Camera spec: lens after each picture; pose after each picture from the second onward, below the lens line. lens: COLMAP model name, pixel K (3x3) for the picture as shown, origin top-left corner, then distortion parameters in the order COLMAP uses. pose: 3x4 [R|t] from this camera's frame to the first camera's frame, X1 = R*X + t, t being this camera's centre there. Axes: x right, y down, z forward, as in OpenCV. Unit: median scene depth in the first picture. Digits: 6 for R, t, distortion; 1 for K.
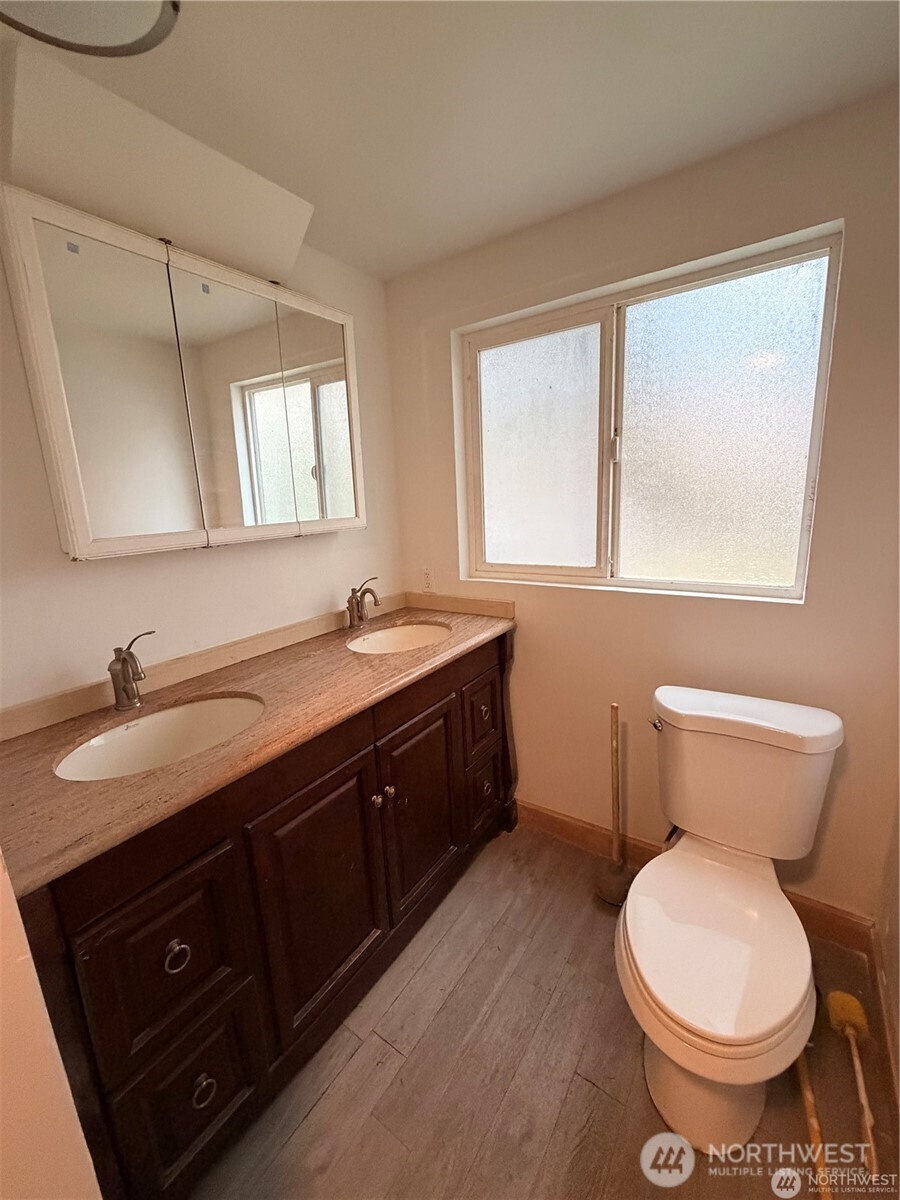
lens RADIAL K [[480.6, 0, 447.6], [0, 480.6, 596.7], [0, 0, 1]] dist [0.002844, 0.000735]
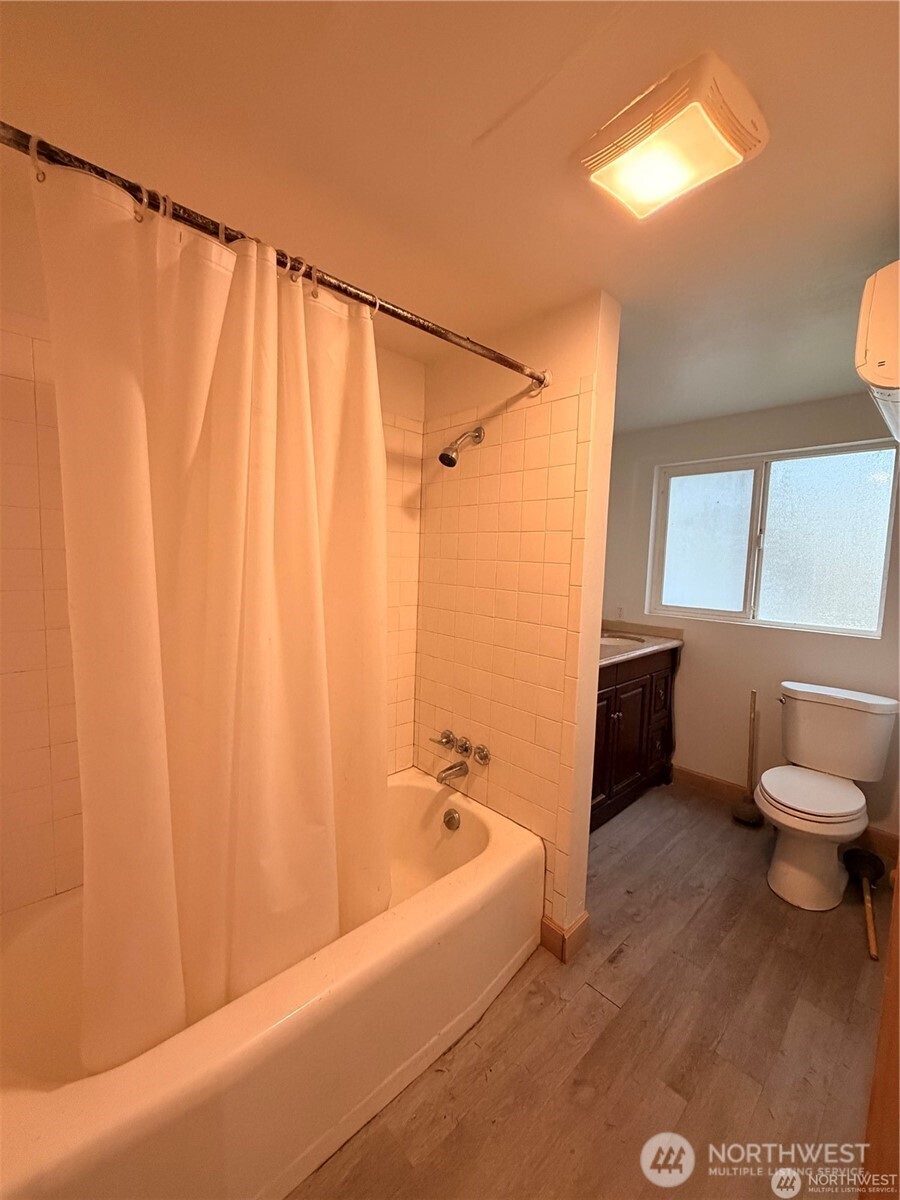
lens RADIAL K [[480.6, 0, 450.5], [0, 480.6, 598.7], [0, 0, 1]] dist [0.002844, 0.000735]
pose [[0.976945, 0.097189, -0.190087, -0.349646], [-0.120861, 0.985730, -0.117172, 0.206655], [0.175987, 0.137444, 0.974750, -0.757995]]
